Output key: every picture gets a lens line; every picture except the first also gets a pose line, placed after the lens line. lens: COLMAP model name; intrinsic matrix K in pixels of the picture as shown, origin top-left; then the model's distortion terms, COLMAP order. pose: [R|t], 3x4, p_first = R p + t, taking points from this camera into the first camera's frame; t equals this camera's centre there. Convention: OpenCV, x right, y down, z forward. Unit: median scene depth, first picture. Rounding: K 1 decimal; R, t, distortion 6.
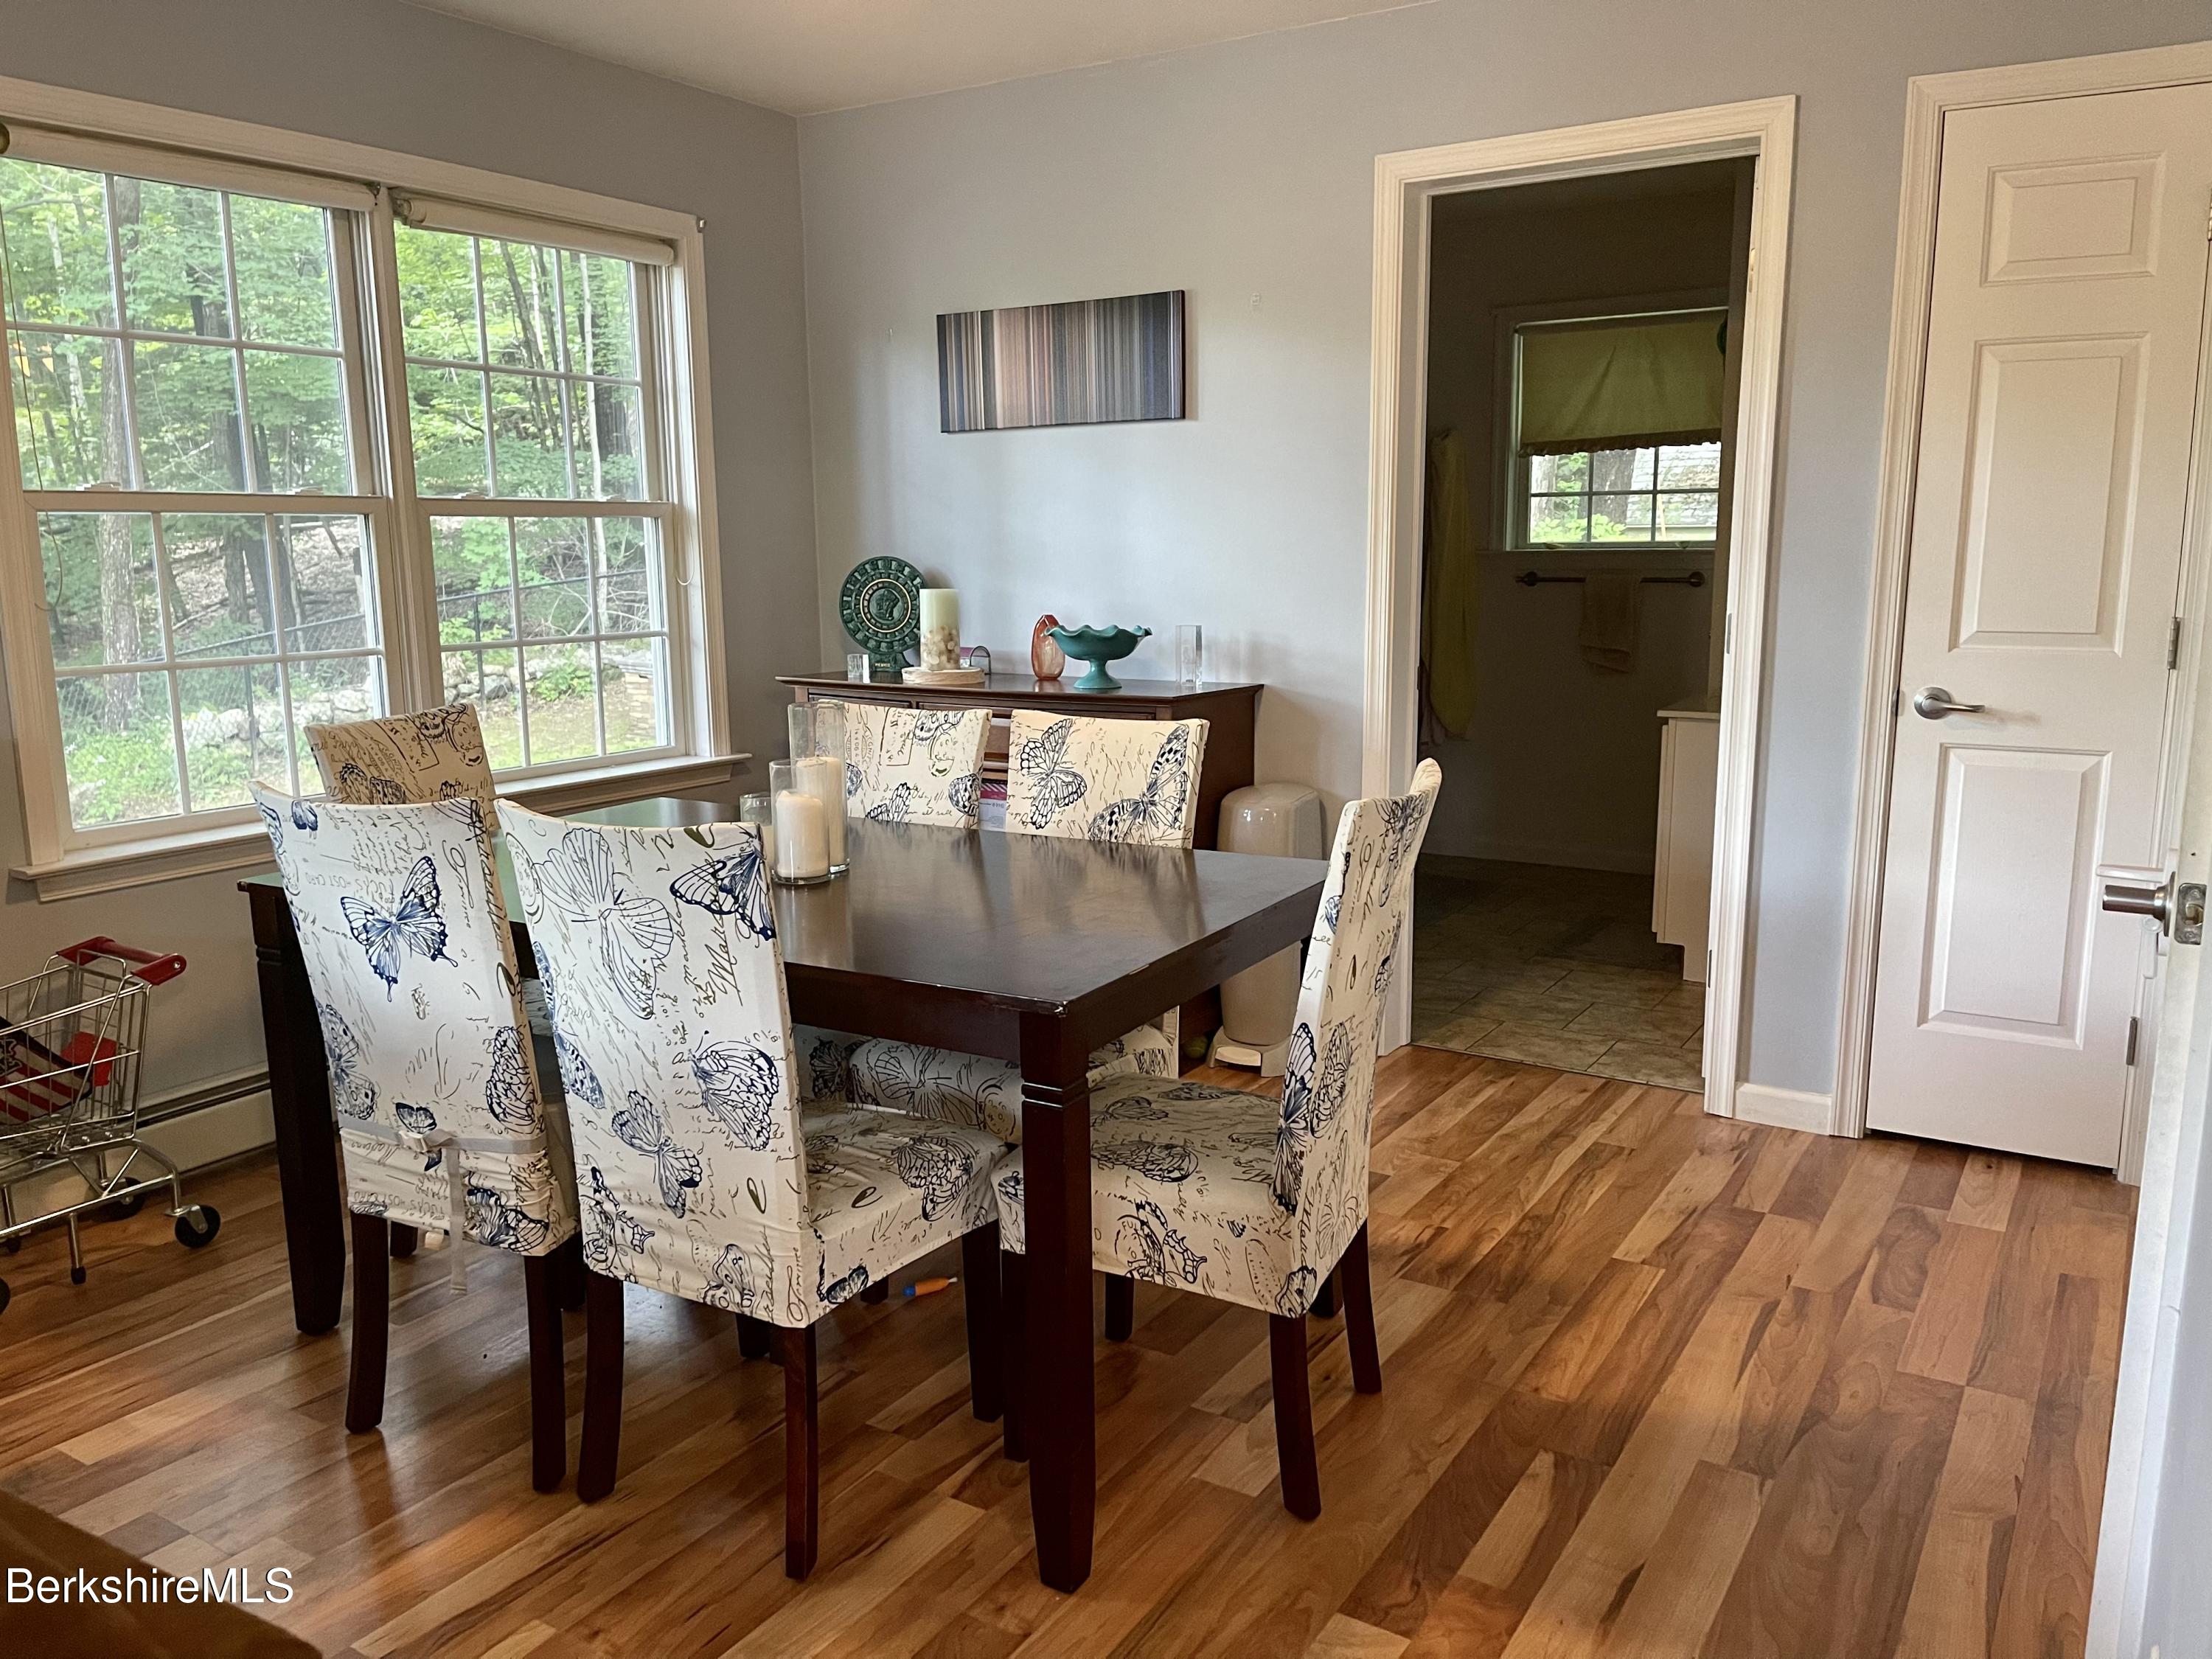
lens RADIAL K [[1677.6, 0, 1152.3], [0, 1677.6, 853.3], [0, 0, 1]] dist [0.068254, -0.087069]
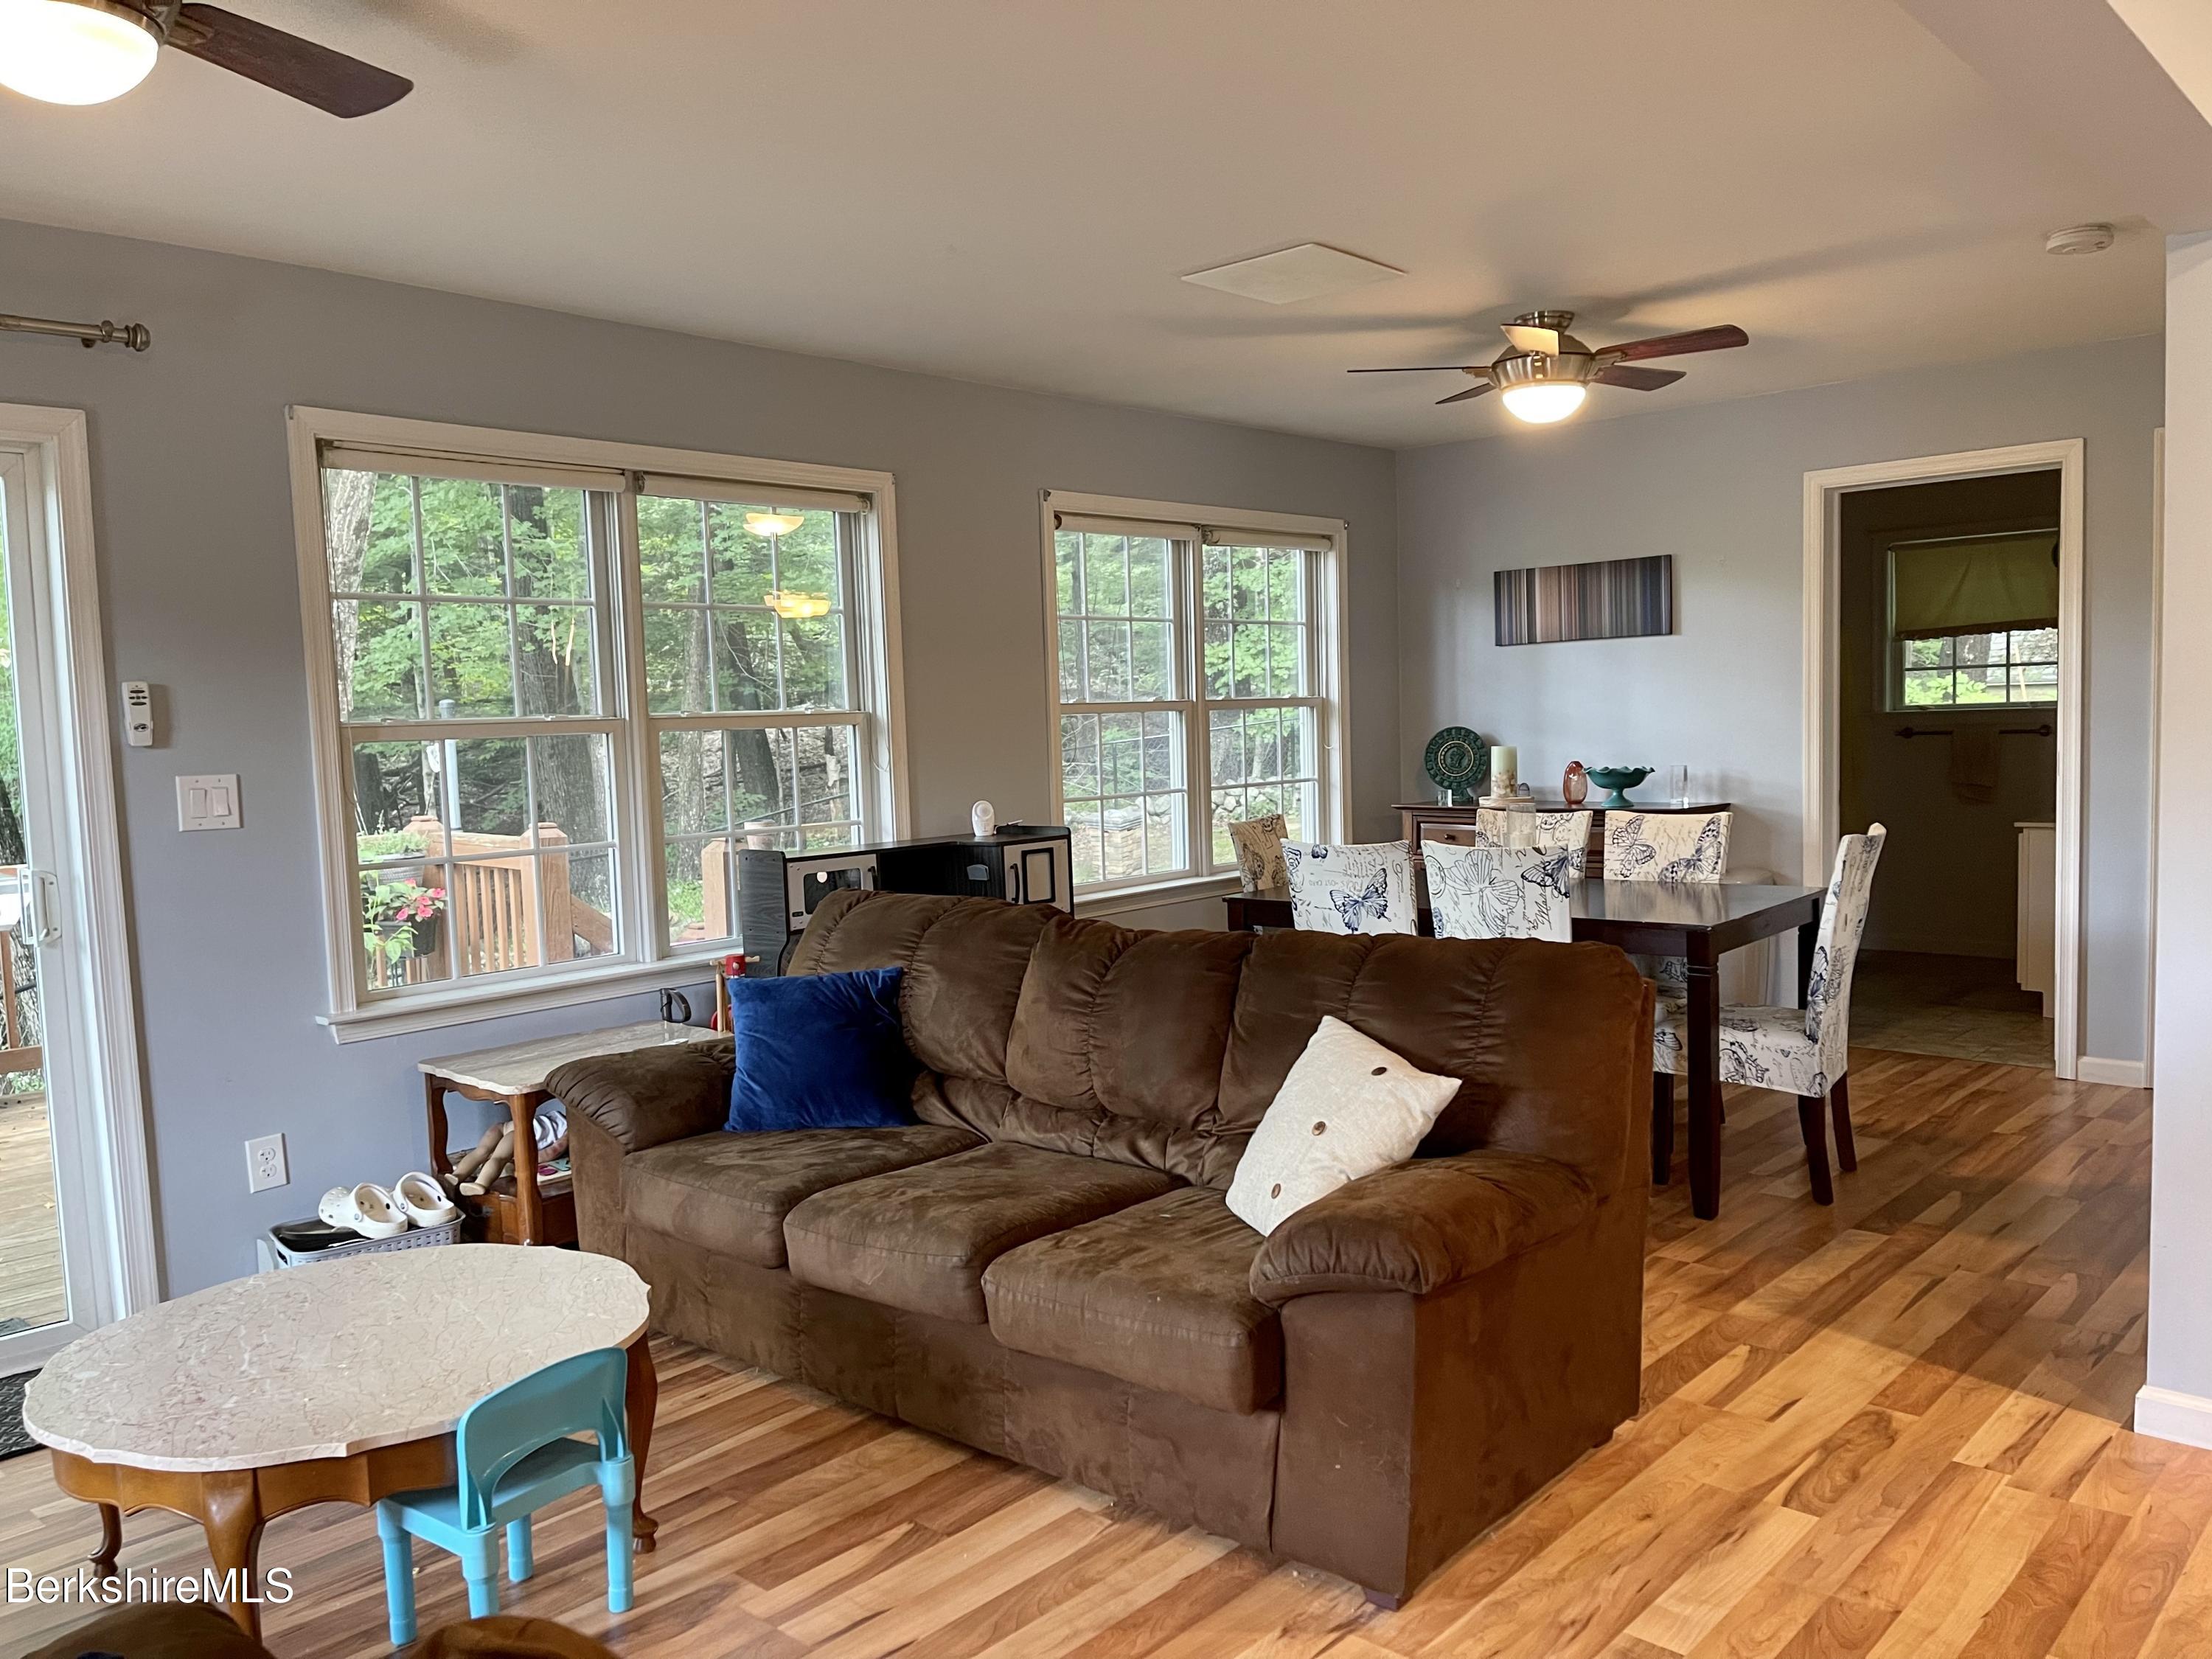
lens RADIAL K [[1677.6, 0, 1134.8], [0, 1677.6, 847.0], [0, 0, 1]] dist [0.068254, -0.087069]
pose [[0.980775, -0.007634, -0.194993, -0.166933], [-0.012307, 0.994825, -0.100853, 0.101562], [0.194754, 0.101314, 0.975606, -0.604685]]
